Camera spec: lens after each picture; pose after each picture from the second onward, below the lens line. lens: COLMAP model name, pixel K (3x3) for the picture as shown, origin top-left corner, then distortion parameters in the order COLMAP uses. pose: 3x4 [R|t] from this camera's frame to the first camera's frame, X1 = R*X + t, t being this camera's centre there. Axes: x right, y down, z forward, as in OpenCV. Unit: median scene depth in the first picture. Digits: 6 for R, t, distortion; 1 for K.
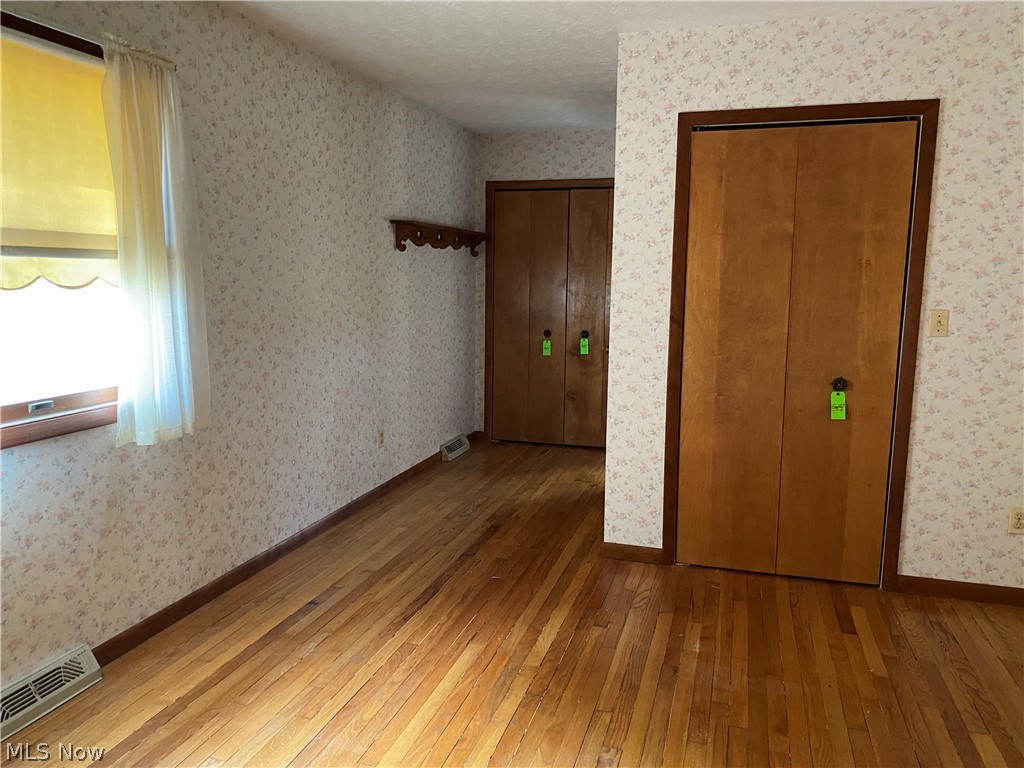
lens RADIAL K [[772.5, 0, 512.9], [0, 772.5, 384.4], [0, 0, 1]] dist [0.032330, -0.039838]
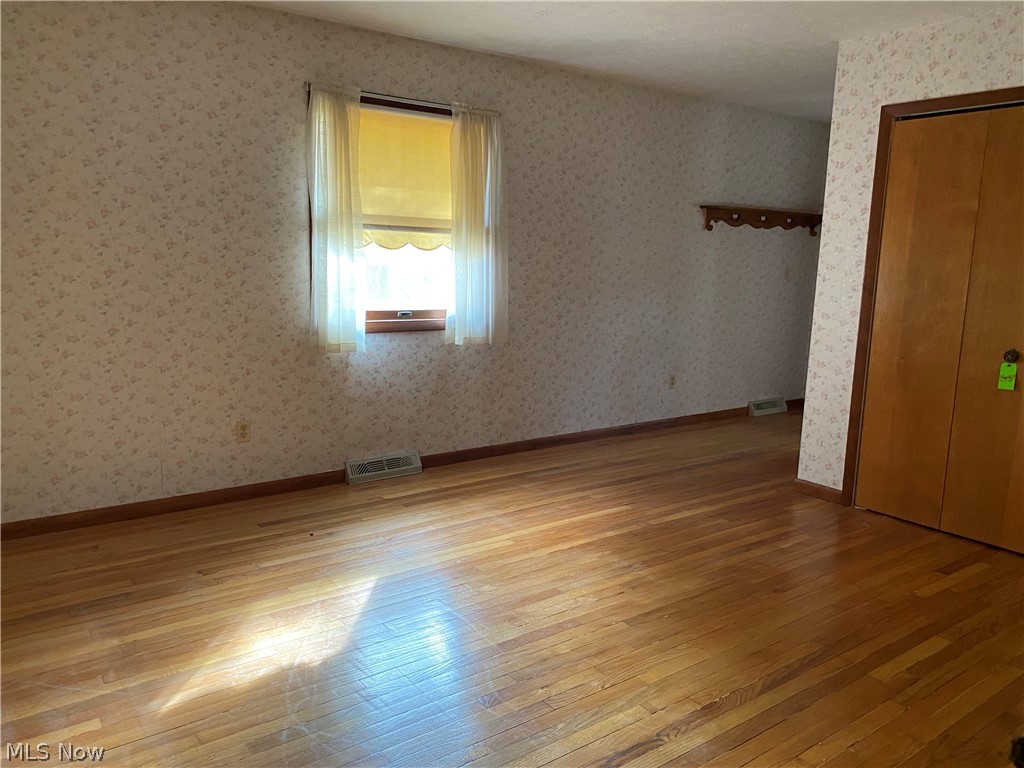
lens RADIAL K [[772.5, 0, 513.0], [0, 772.5, 390.3], [0, 0, 1]] dist [0.032330, -0.039838]
pose [[0.800708, 0.118133, -0.587291, 0.519041], [-0.104493, 0.992876, 0.057252, 0.056952], [0.589871, 0.015526, 0.807348, -0.240029]]
